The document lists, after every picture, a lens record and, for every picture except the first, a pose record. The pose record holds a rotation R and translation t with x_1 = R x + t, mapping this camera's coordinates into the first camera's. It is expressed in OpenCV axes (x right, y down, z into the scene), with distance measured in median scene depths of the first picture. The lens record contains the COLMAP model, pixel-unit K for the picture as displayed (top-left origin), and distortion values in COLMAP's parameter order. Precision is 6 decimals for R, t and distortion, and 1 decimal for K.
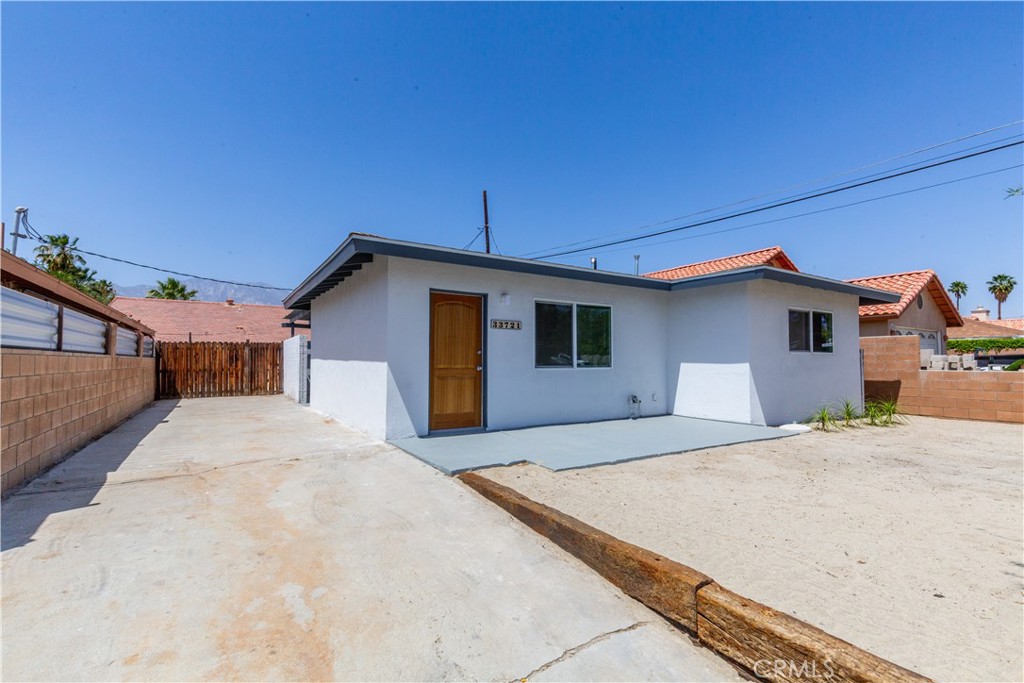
lens RADIAL K [[460.3, 0, 513.7], [0, 460.3, 343.7], [0, 0, 1]] dist [0.003055, 0.000962]
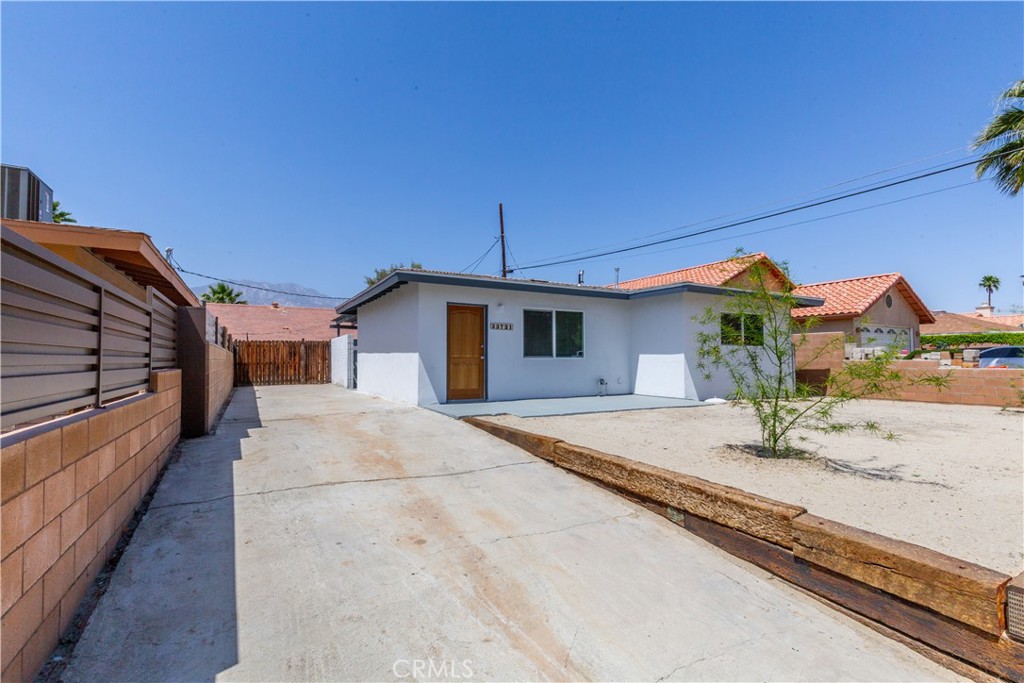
lens RADIAL K [[470.3, 0, 511.1], [0, 470.3, 348.7], [0, 0, 1]] dist [0.001706, 0.000978]
pose [[0.998054, -0.003798, -0.062234, 0.098484], [0.004669, 0.999893, 0.013855, 0.006568], [0.062175, -0.014119, 0.997965, -0.415020]]
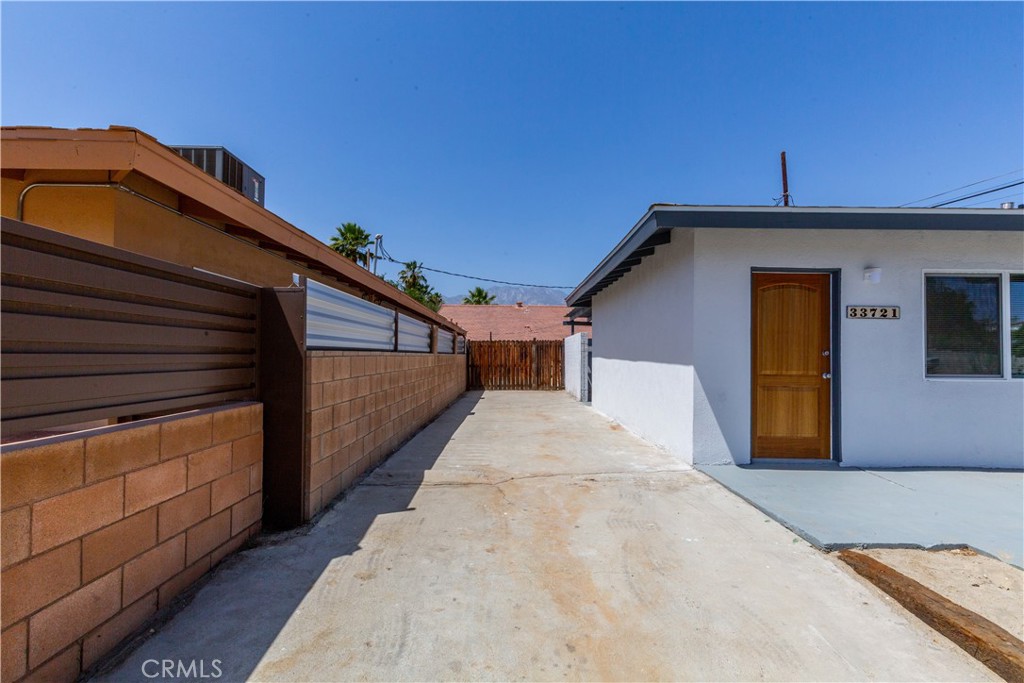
lens RADIAL K [[460.3, 0, 513.7], [0, 460.3, 343.7], [0, 0, 1]] dist [0.003055, 0.000962]
pose [[0.845459, -0.005816, -0.534009, -0.097120], [0.011154, 0.999915, 0.006770, -0.005656], [0.533925, -0.011680, 0.845451, 0.144976]]
